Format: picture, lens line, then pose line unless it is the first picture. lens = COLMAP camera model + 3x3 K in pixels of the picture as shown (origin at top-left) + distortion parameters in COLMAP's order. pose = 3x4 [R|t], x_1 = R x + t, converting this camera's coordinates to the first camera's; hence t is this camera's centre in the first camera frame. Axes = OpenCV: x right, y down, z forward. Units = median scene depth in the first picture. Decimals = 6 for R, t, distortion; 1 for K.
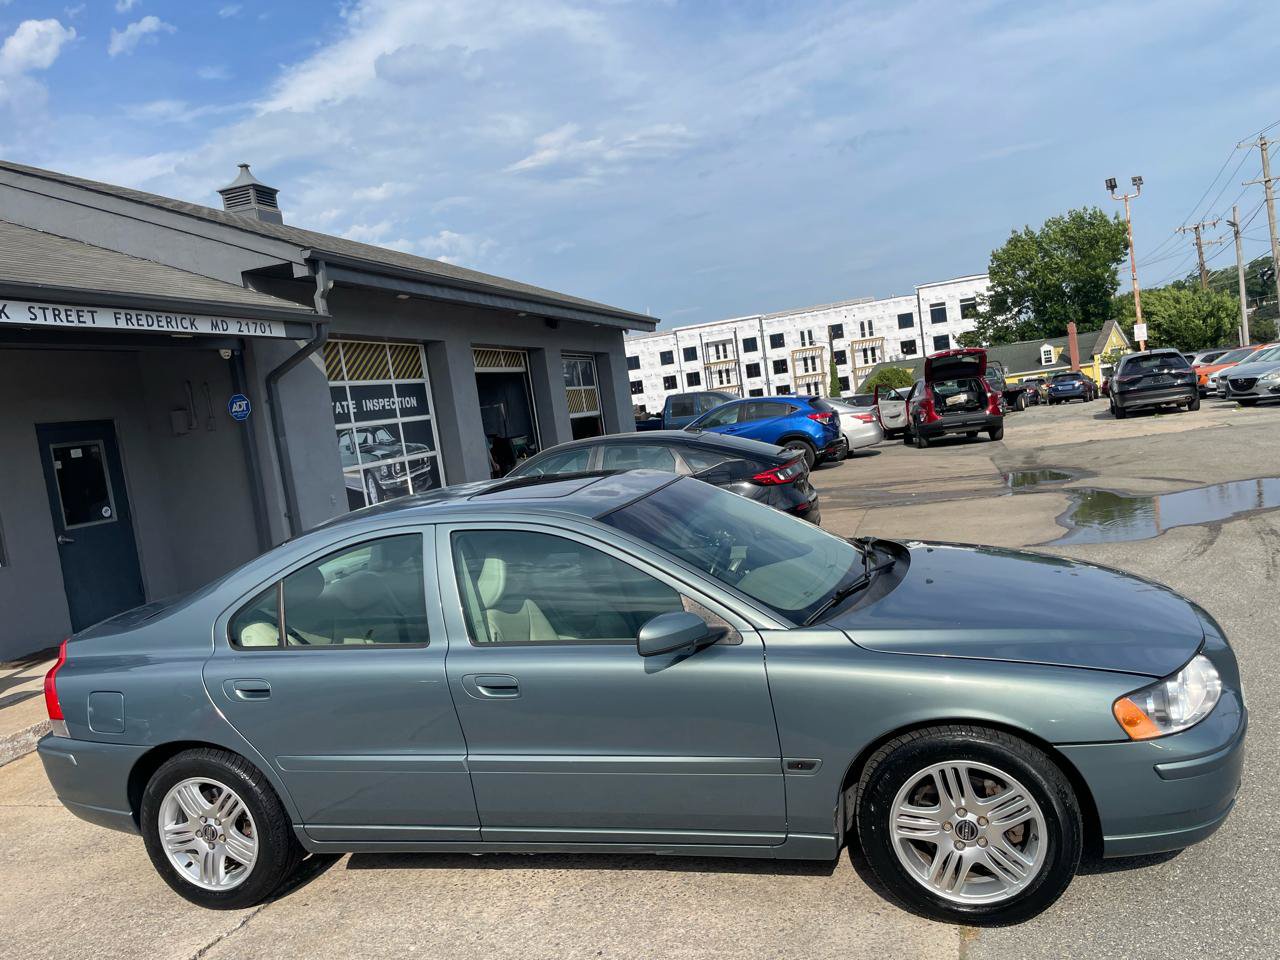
lens RADIAL K [[969.7, 0, 654.1], [0, 969.7, 479.7], [0, 0, 1]] dist [0.087054, -0.118564]
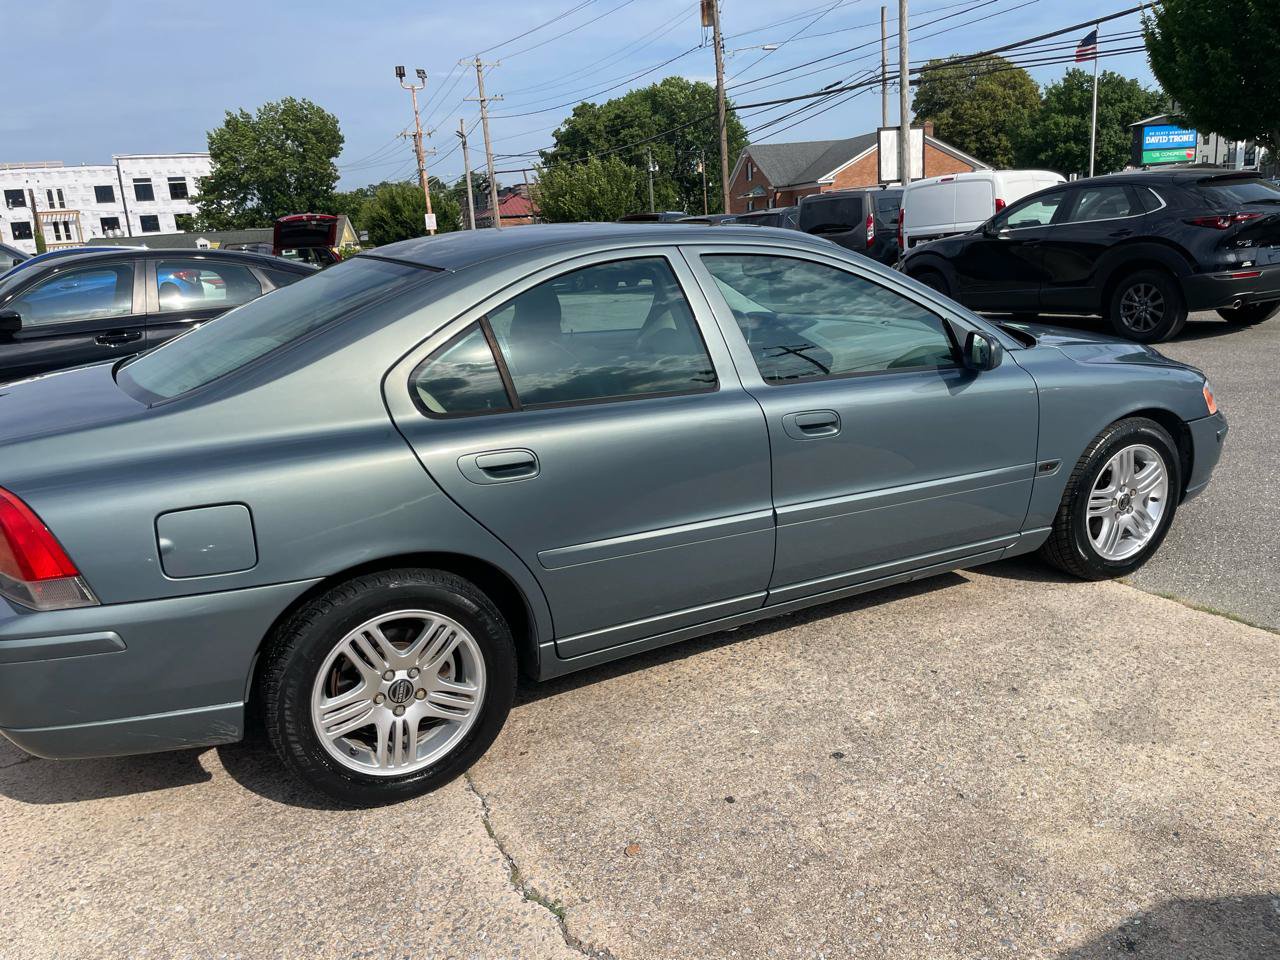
lens RADIAL K [[969.7, 0, 633.3], [0, 969.7, 478.9], [0, 0, 1]] dist [0.087054, -0.118564]
pose [[0.728342, -0.087021, 0.679666, -0.232304], [0.017183, 0.993911, 0.108842, 0.042658], [-0.684998, -0.067595, 0.725402, 0.123557]]
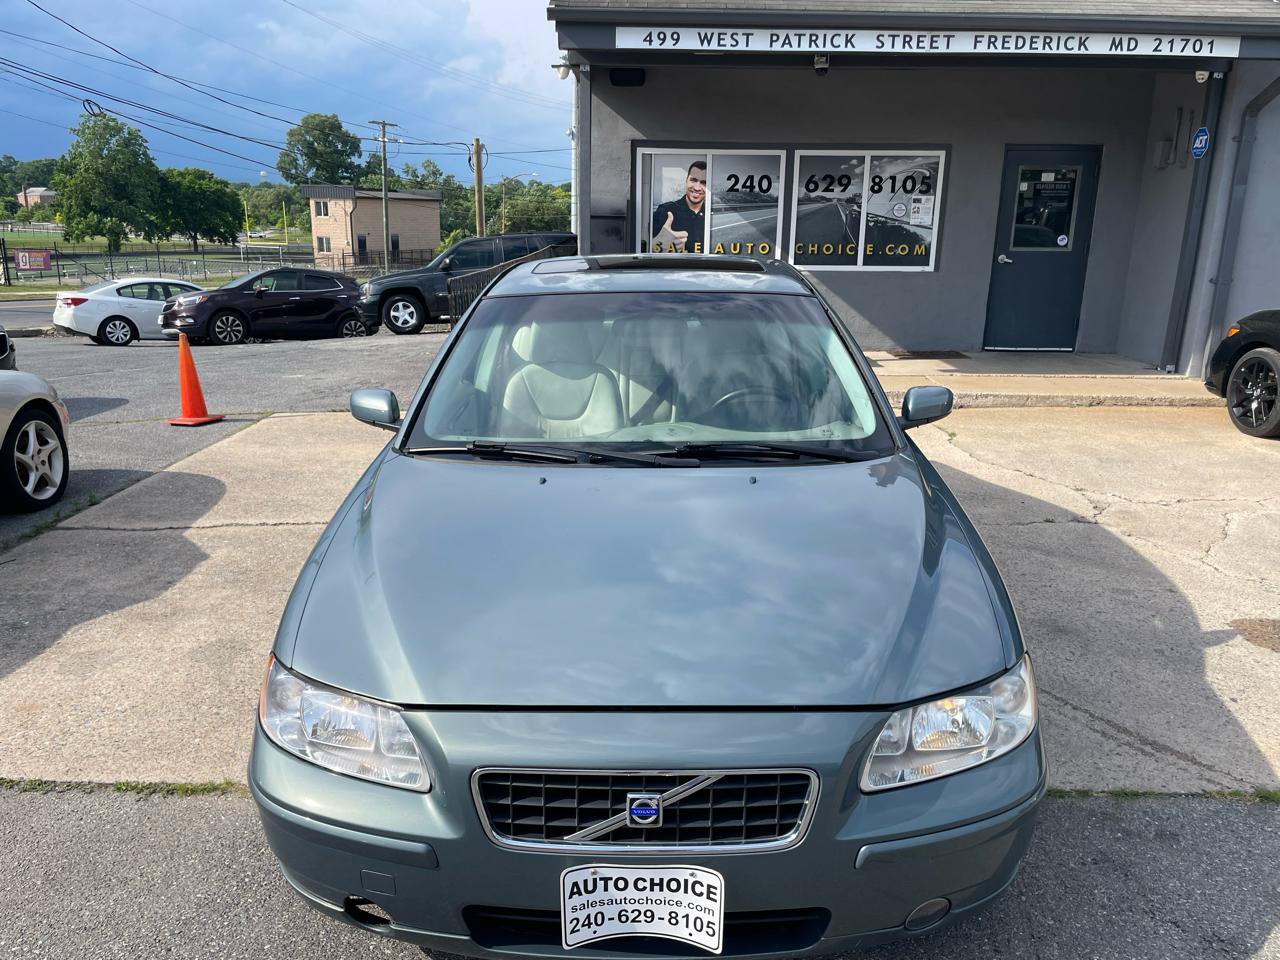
lens RADIAL K [[969.7, 0, 637.4], [0, 969.7, 478.2], [0, 0, 1]] dist [0.087054, -0.118564]
pose [[0.256645, 0.386087, -0.886042, 0.264508], [-0.120151, 0.922381, 0.367120, -0.049356], [0.959008, 0.012240, 0.283114, 0.238032]]
